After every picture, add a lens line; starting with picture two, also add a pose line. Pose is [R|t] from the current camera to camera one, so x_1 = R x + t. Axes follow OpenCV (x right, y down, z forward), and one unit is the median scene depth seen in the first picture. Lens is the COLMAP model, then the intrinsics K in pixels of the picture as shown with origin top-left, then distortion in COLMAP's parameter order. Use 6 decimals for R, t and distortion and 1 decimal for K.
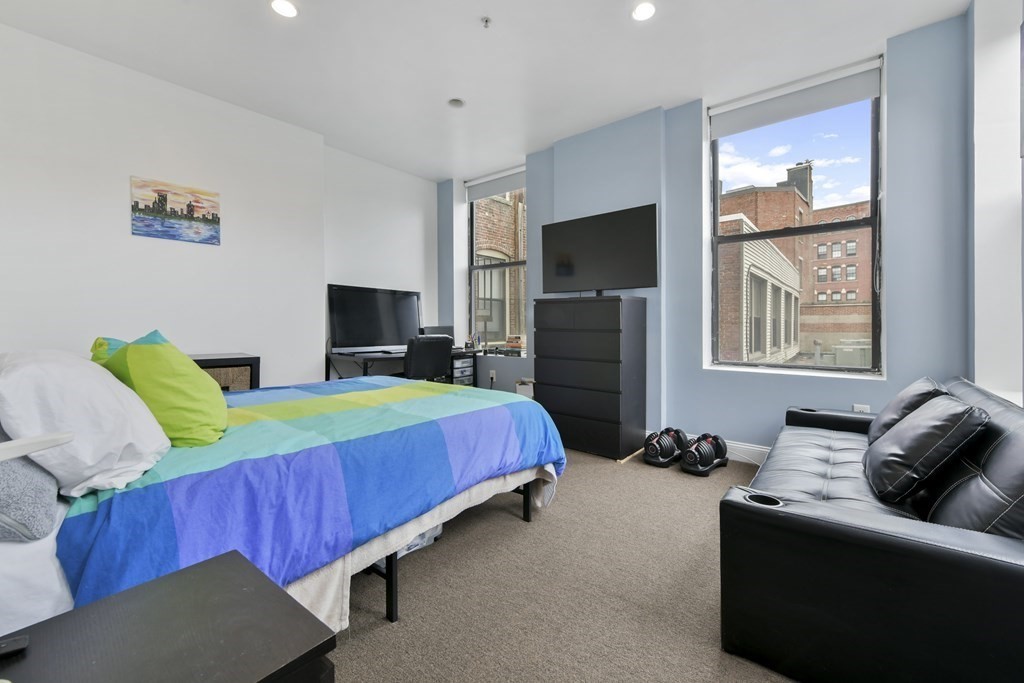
lens RADIAL K [[421.1, 0, 512.2], [0, 421.1, 334.1], [0, 0, 1]] dist [0.001210, 0.001750]
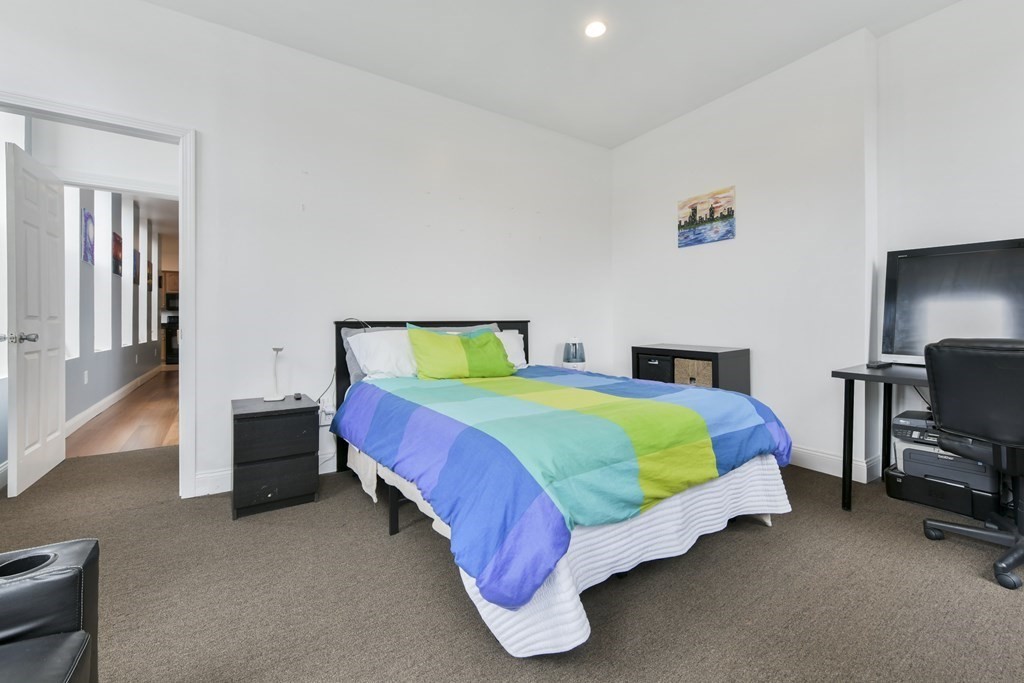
lens RADIAL K [[421.1, 0, 494.5], [0, 421.1, 325.1], [0, 0, 1]] dist [0.001210, 0.001750]
pose [[-0.314793, 0.002451, -0.949157, 0.440921], [-0.022191, 0.999704, 0.009941, -0.004807], [0.948901, 0.024192, -0.314646, 0.823866]]
